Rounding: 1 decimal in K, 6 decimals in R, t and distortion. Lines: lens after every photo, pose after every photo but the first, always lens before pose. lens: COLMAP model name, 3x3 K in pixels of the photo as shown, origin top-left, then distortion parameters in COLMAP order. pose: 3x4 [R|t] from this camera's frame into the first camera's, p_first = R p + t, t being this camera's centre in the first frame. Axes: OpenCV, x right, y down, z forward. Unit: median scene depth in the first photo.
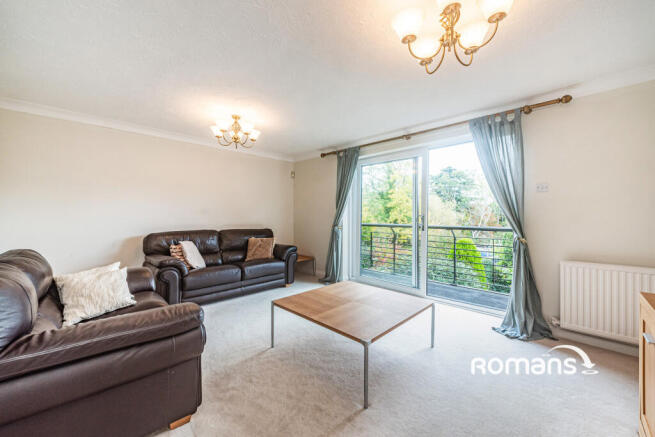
lens RADIAL K [[259.5, 0, 326.8], [0, 259.5, 216.2], [0, 0, 1]] dist [-0.001617, -0.000215]
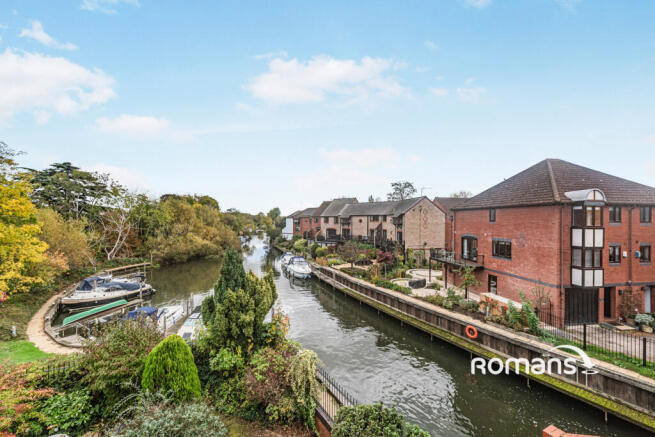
lens RADIAL K [[259.5, 0, 325.3], [0, 259.5, 217.9], [0, 0, 1]] dist [-0.001617, -0.000215]
pose [[0.311196, 0.001844, 0.950344, 0.076008], [-0.008060, 0.999967, 0.000699, -0.545900], [-0.950312, -0.007877, 0.311201, 1.086219]]
